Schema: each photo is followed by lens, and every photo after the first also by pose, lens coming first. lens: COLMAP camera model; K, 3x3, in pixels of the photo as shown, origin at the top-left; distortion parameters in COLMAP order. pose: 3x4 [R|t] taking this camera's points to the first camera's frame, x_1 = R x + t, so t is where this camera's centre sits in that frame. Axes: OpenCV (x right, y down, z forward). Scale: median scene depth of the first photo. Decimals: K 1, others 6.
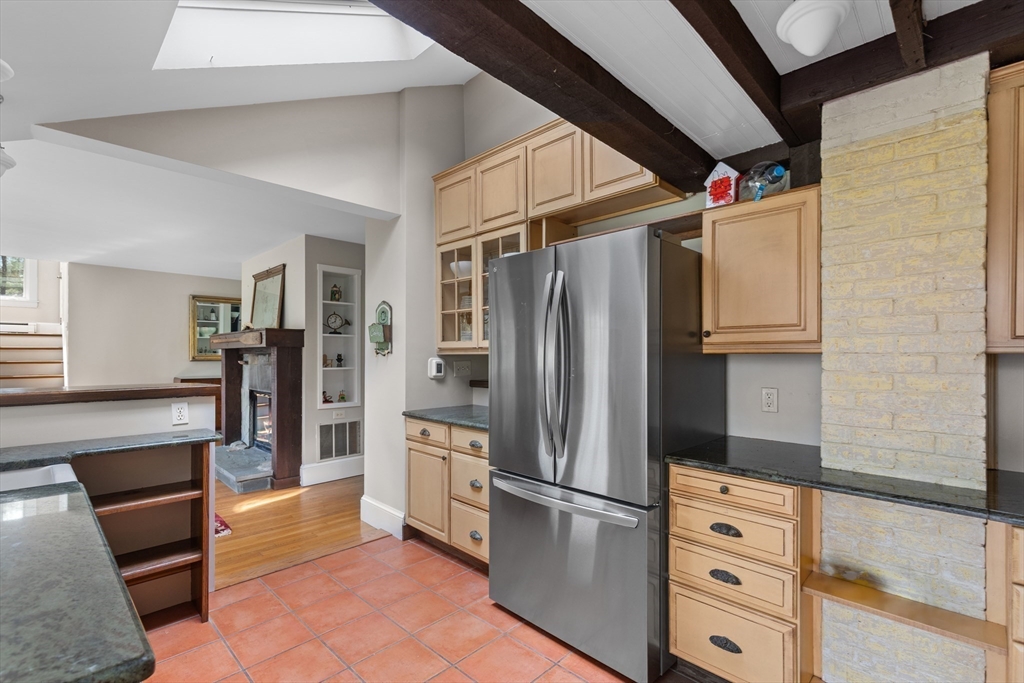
lens RADIAL K [[465.3, 0, 520.2], [0, 465.3, 356.9], [0, 0, 1]] dist [0.005516, 0.000333]
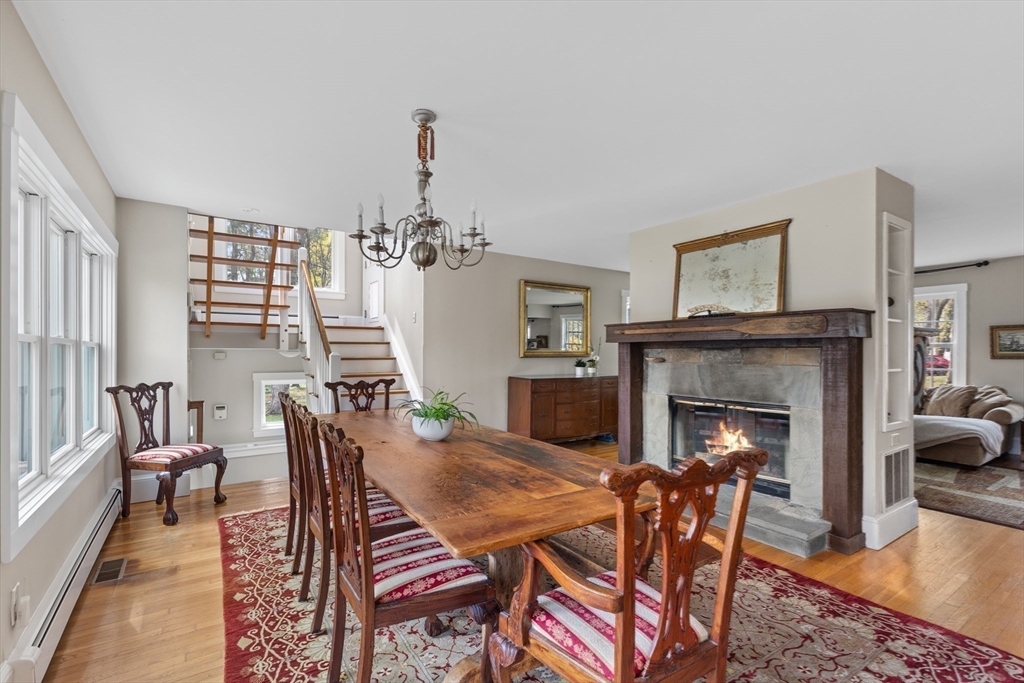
lens RADIAL K [[465.3, 0, 516.3], [0, 465.3, 351.5], [0, 0, 1]] dist [0.005516, 0.000333]
pose [[0.979485, -0.000195, -0.201516, -1.708809], [-0.000731, 0.999990, -0.004521, 0.003879], [0.201515, 0.004576, 0.979475, 0.517358]]
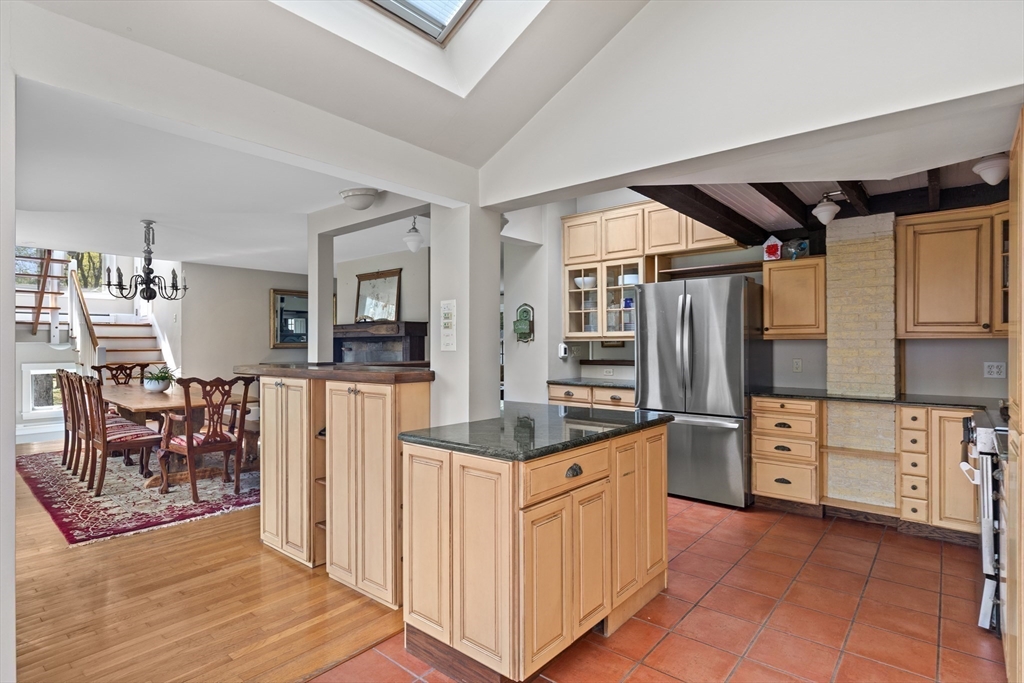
lens RADIAL K [[531.9, 0, 518.0], [0, 531.9, 342.8], [0, 0, 1]] dist [-0.000052, -0.005001]
pose [[0.997707, -0.003413, 0.067594, -0.654878], [0.003753, 0.999981, -0.004905, 0.010264], [-0.067576, 0.005147, 0.997701, -0.936846]]
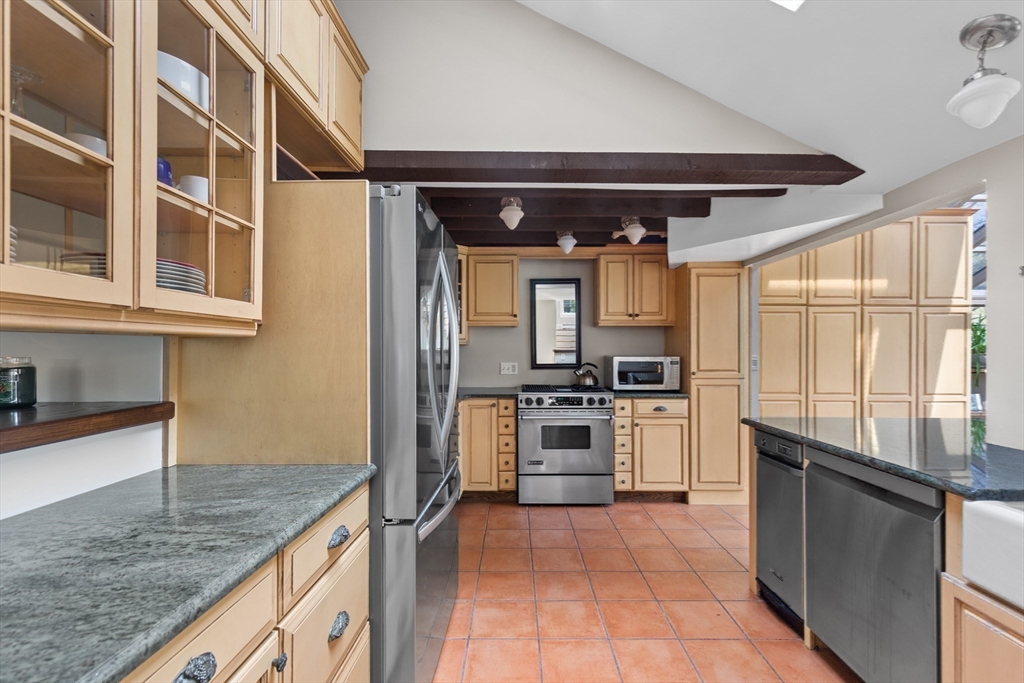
lens RADIAL K [[465.3, 0, 510.2], [0, 465.3, 349.9], [0, 0, 1]] dist [0.005516, 0.000333]
pose [[-0.684671, 0.000977, 0.728851, -0.645143], [0.001298, 0.999999, -0.000121, 0.009834], [-0.728851, 0.000863, -0.684672, 1.419321]]
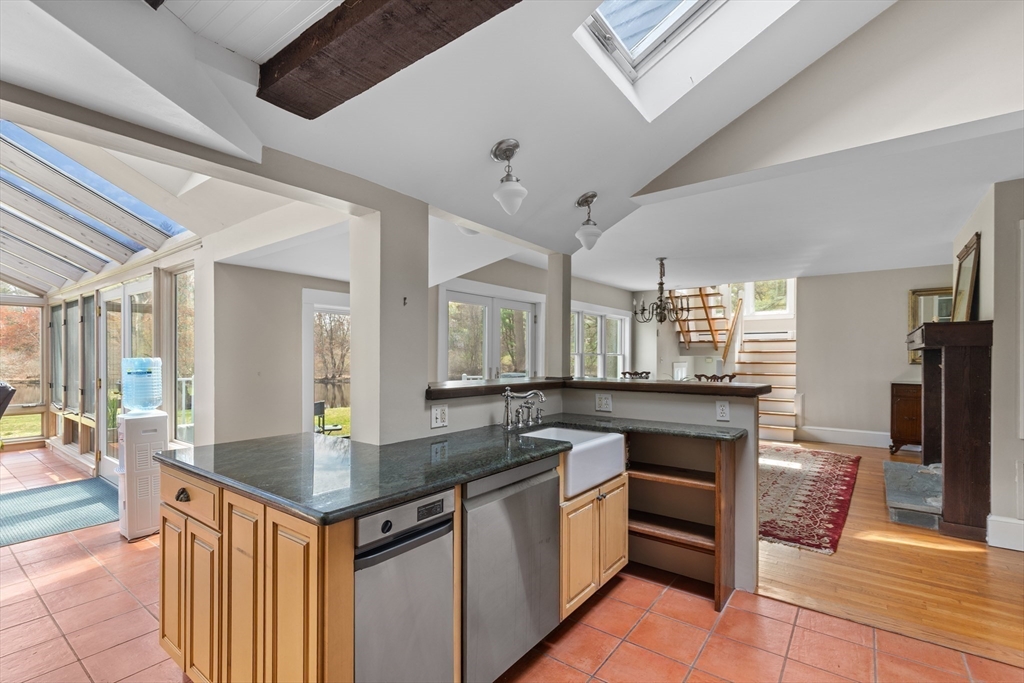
lens RADIAL K [[465.3, 0, 503.7], [0, 465.3, 356.6], [0, 0, 1]] dist [0.005516, 0.000333]
pose [[0.106083, -0.000962, -0.994357, 0.319025], [-0.004488, 0.999989, -0.001446, -0.000563], [0.994347, 0.004616, 0.106078, 0.413281]]
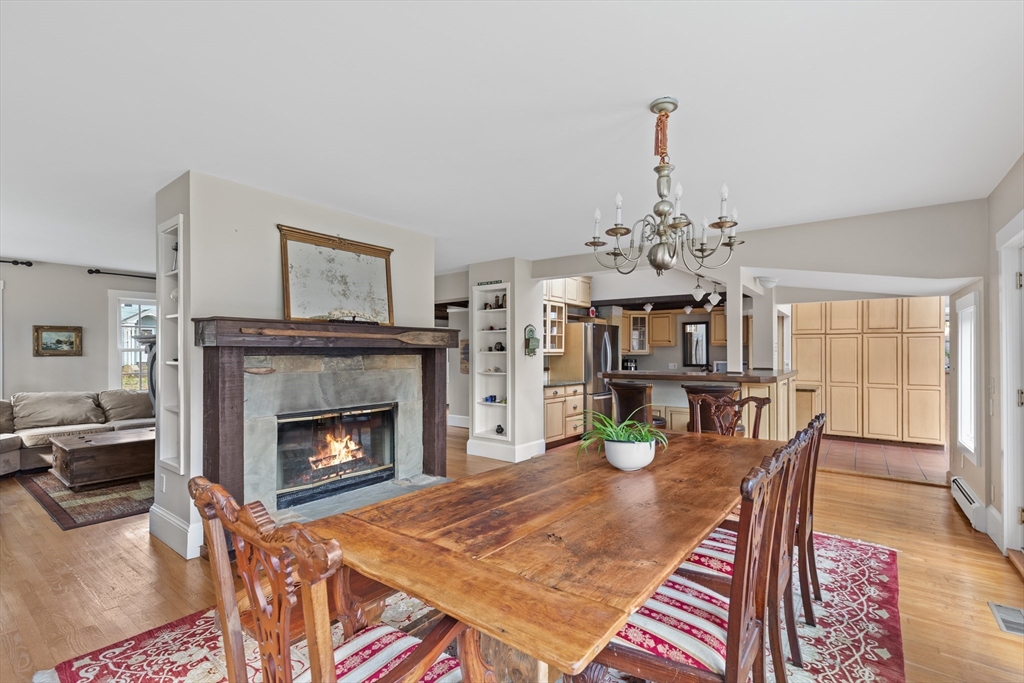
lens RADIAL K [[465.3, 0, 517.7], [0, 465.3, 346.4], [0, 0, 1]] dist [0.005516, 0.000333]
pose [[-0.126587, 0.010786, 0.991897, -3.075876], [-0.001266, 0.999938, -0.011035, -0.029910], [-0.991955, -0.002653, -0.126566, 1.955003]]
